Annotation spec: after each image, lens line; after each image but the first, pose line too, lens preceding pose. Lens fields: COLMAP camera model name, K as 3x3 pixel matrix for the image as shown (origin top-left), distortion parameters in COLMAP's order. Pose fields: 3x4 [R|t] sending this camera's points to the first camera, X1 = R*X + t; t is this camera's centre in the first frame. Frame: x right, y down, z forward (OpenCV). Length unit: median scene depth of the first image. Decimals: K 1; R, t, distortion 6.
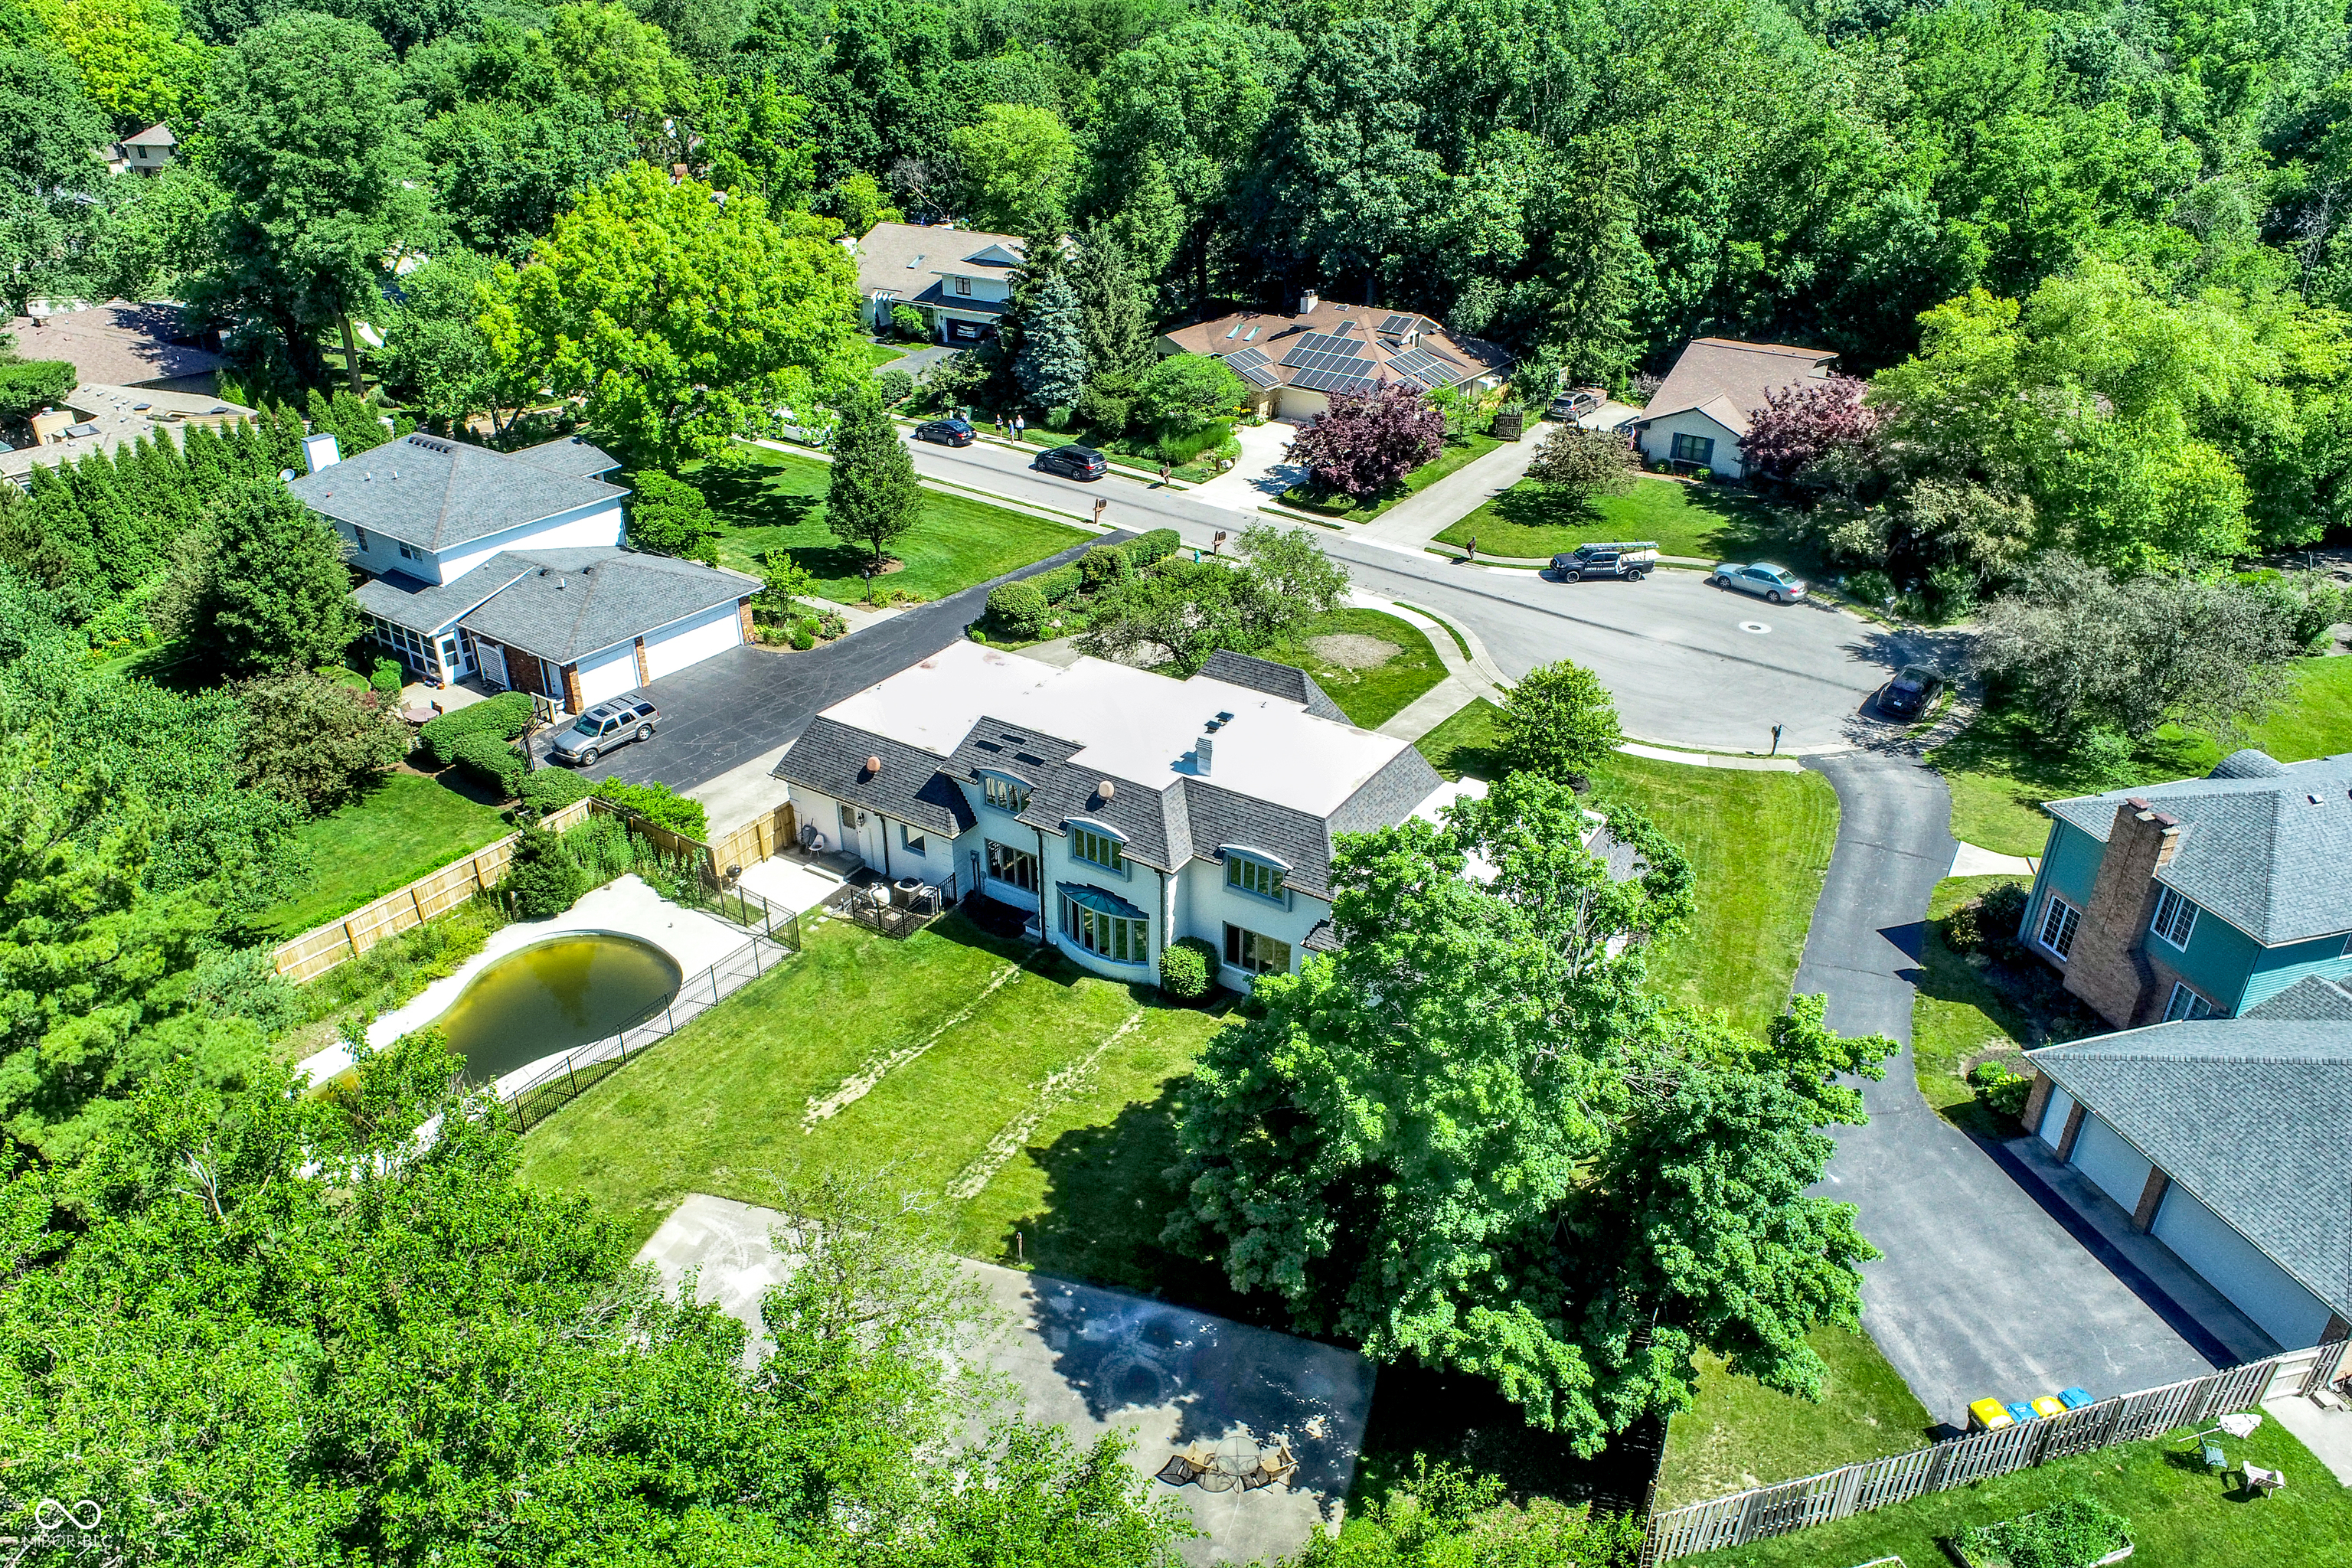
lens RADIAL K [[1583.0, 0, 1172.2], [0, 1583.0, 789.5], [0, 0, 1]] dist [-0.012301, 0.001535]
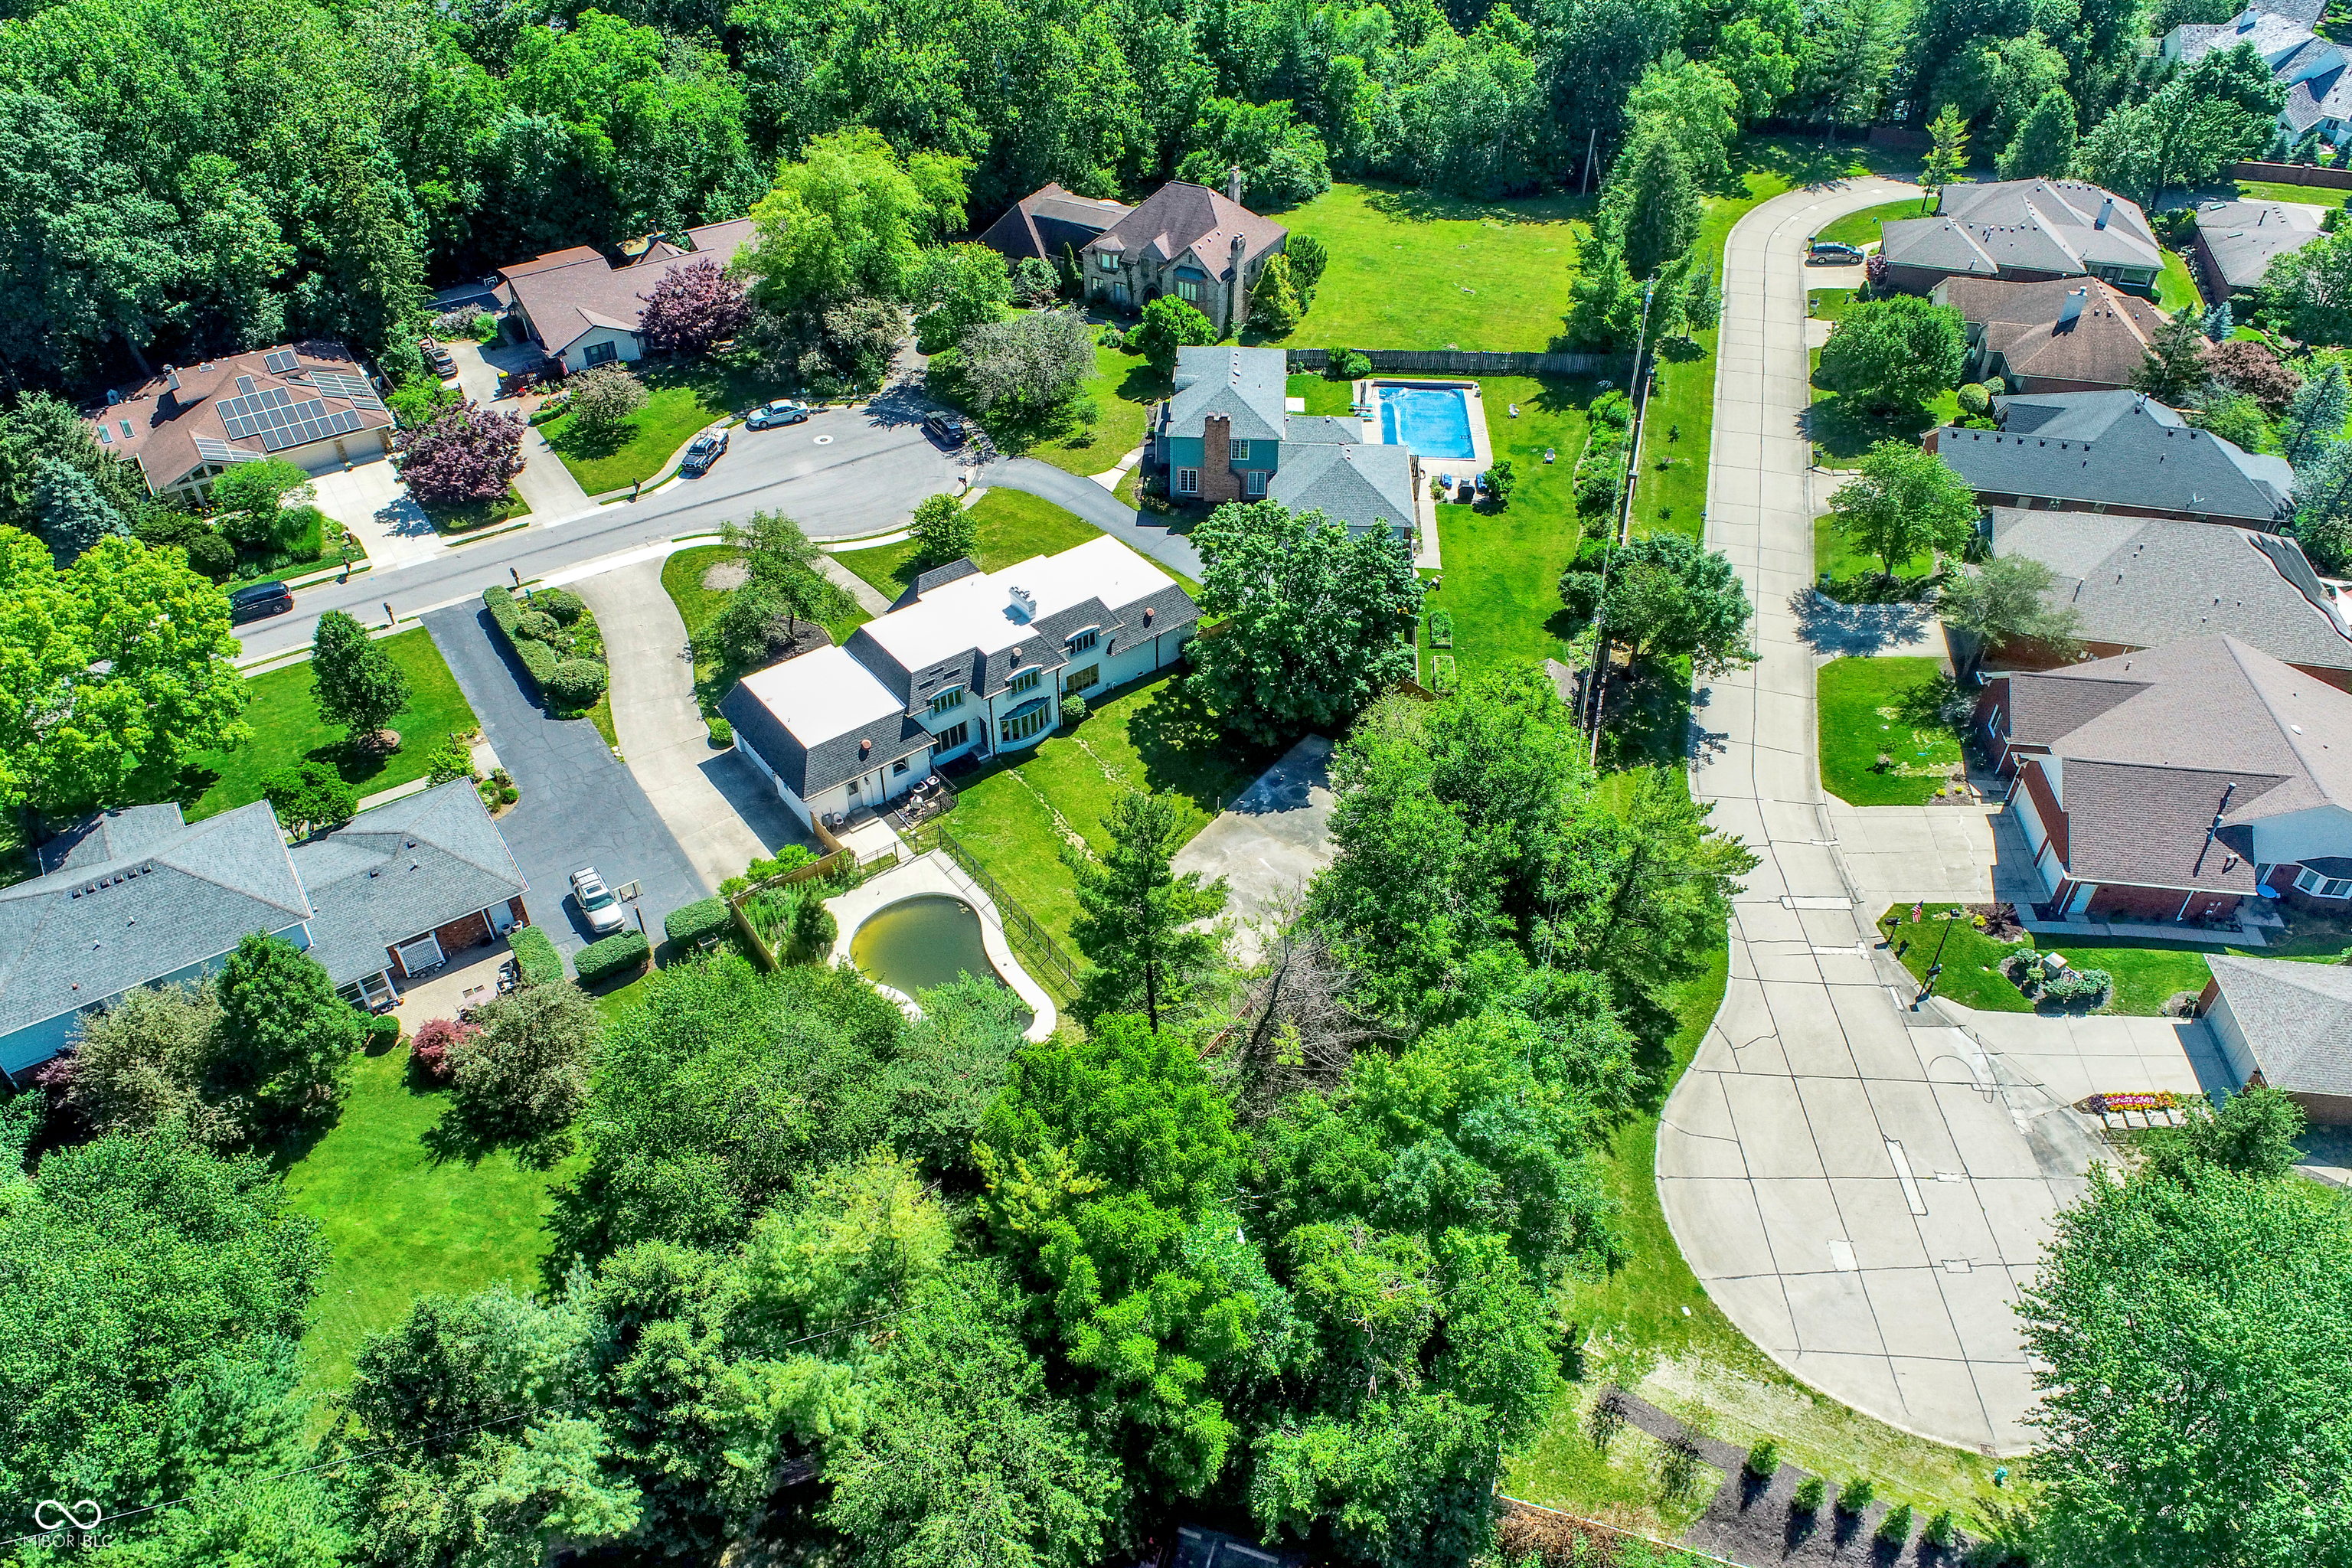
lens RADIAL K [[1583.0, 0, 1172.2], [0, 1583.0, 789.5], [0, 0, 1]] dist [-0.012301, 0.001535]
pose [[0.331266, -0.607287, 0.722126, -0.733852], [0.446324, 0.775154, 0.447137, -0.322358], [-0.831299, 0.174181, 0.527829, -0.056065]]
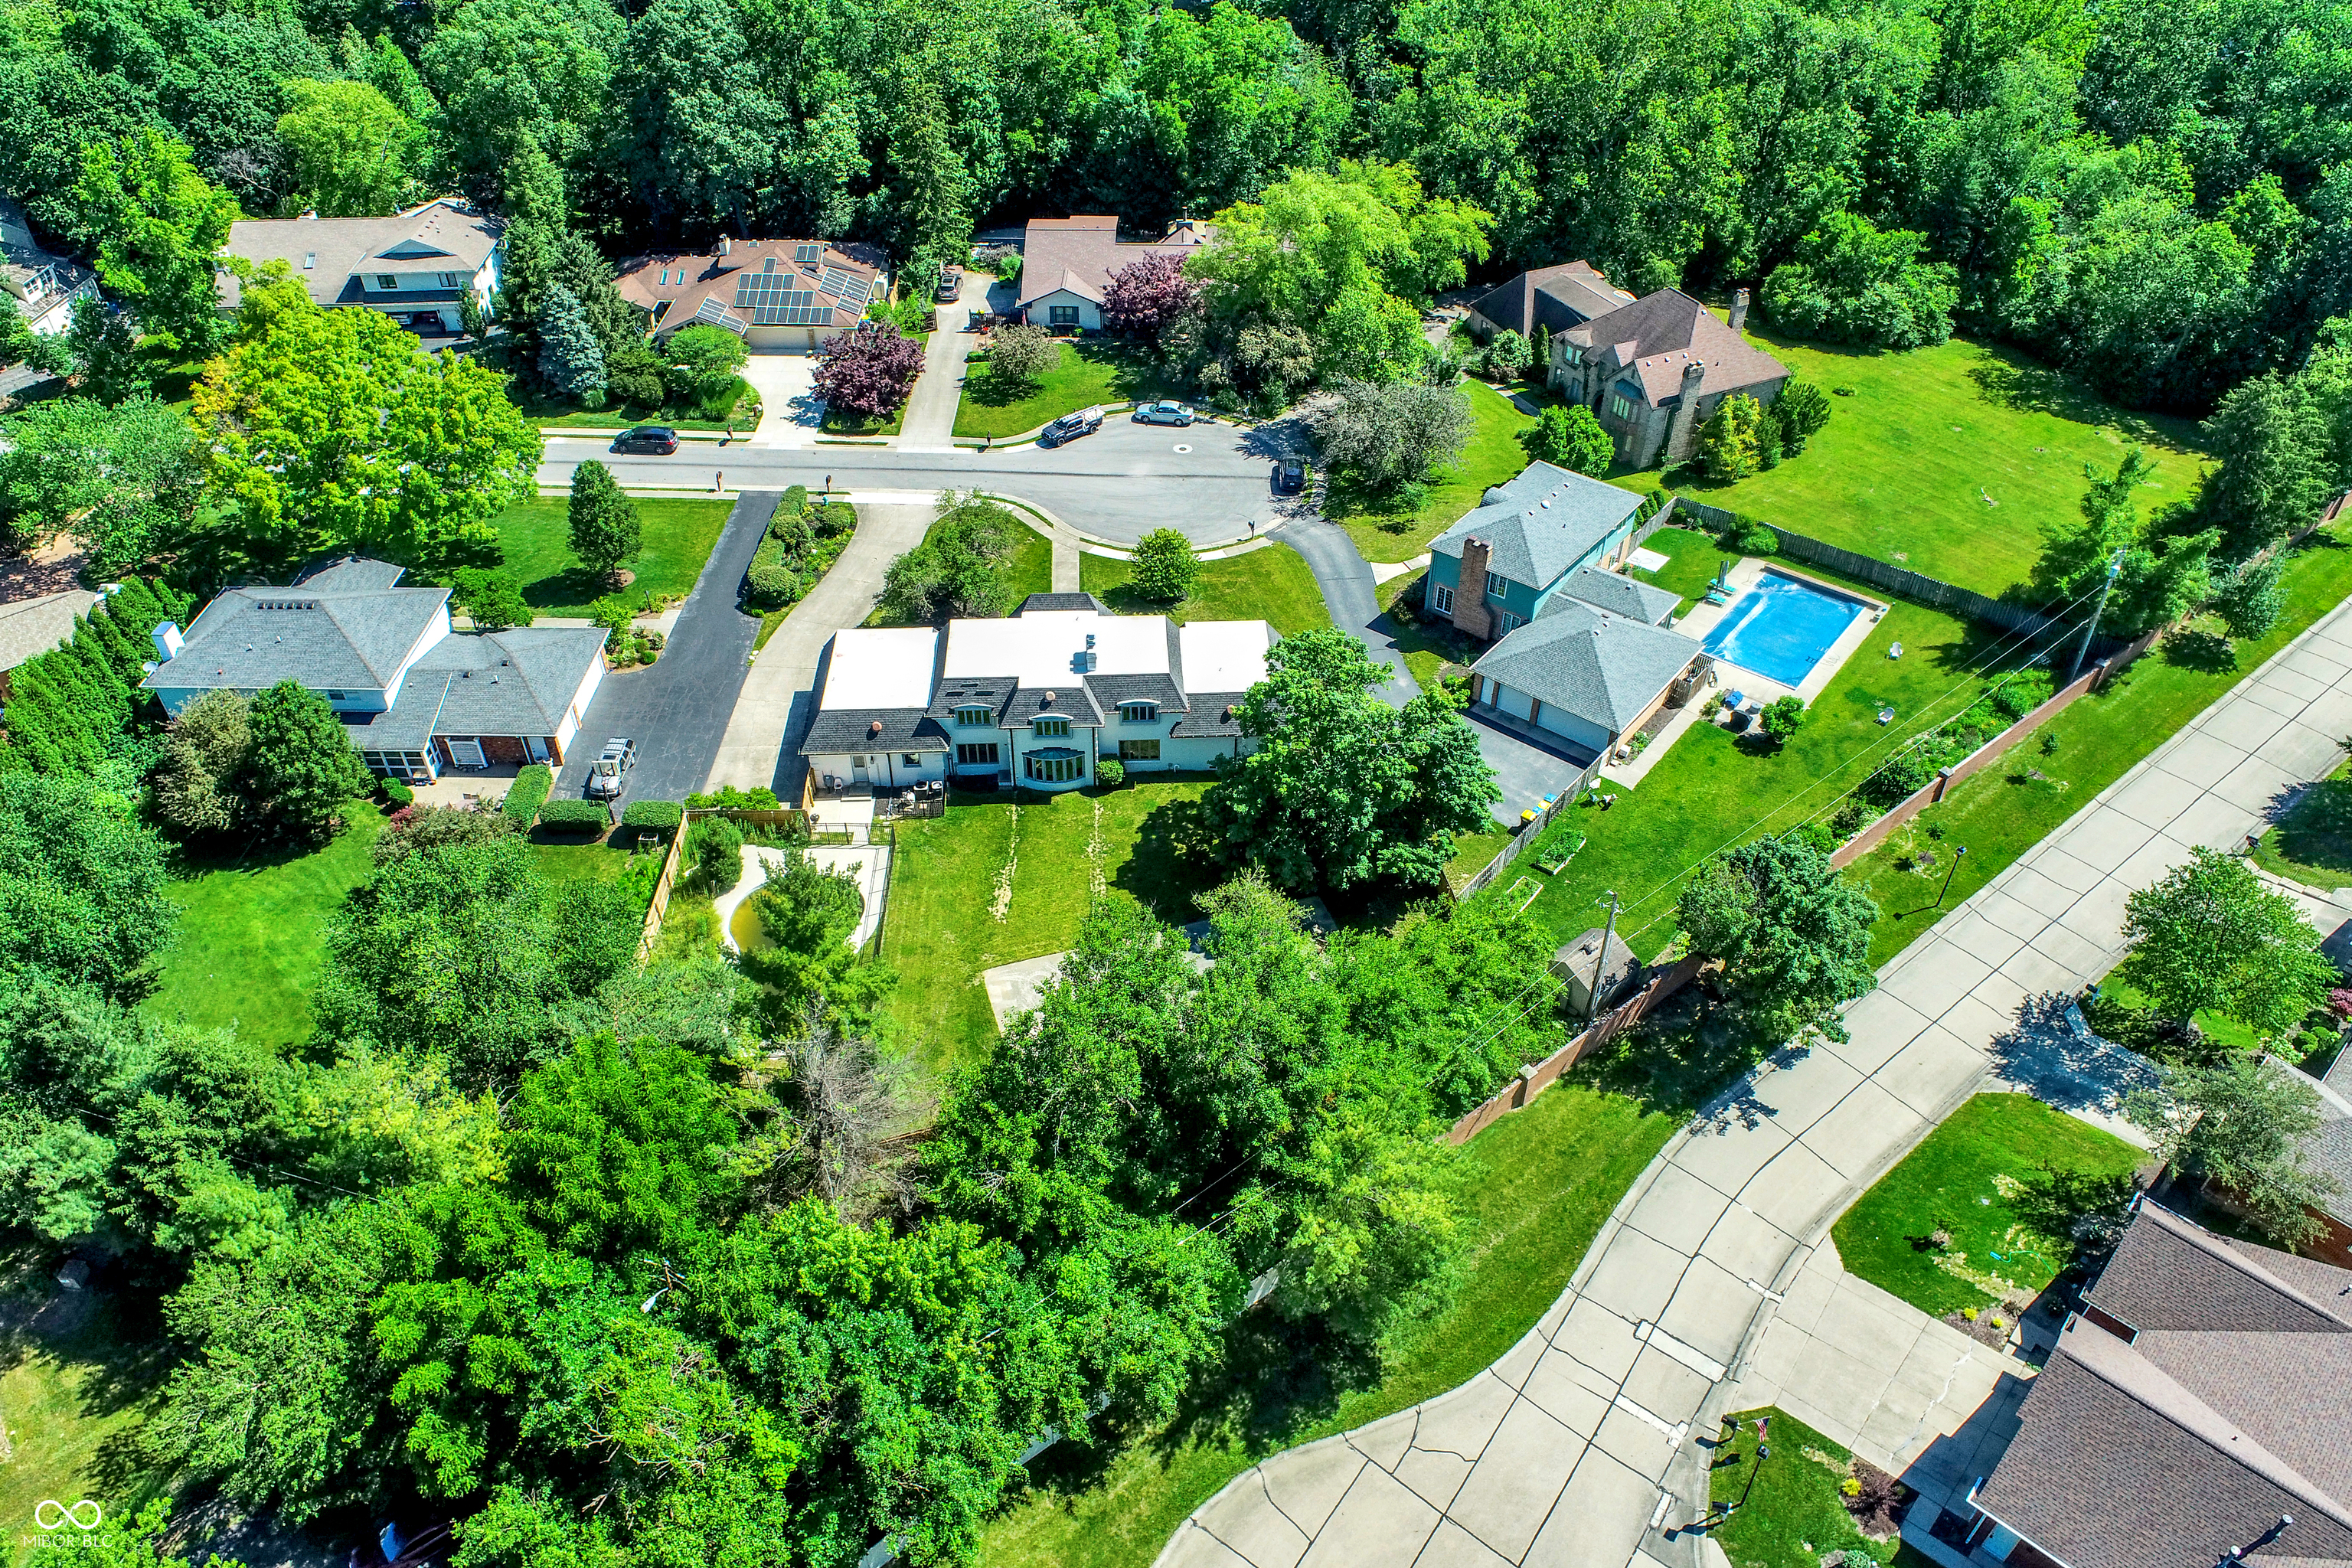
lens RADIAL K [[1587.6, 0, 1172.1], [0, 1587.6, 781.7], [0, 0, 1]] dist [-0.009544, 0.000324]
pose [[0.817172, -0.366397, 0.444953, -0.401490], [0.271299, 0.925600, 0.263934, -0.182719], [-0.508553, -0.094964, 0.855778, -0.336901]]
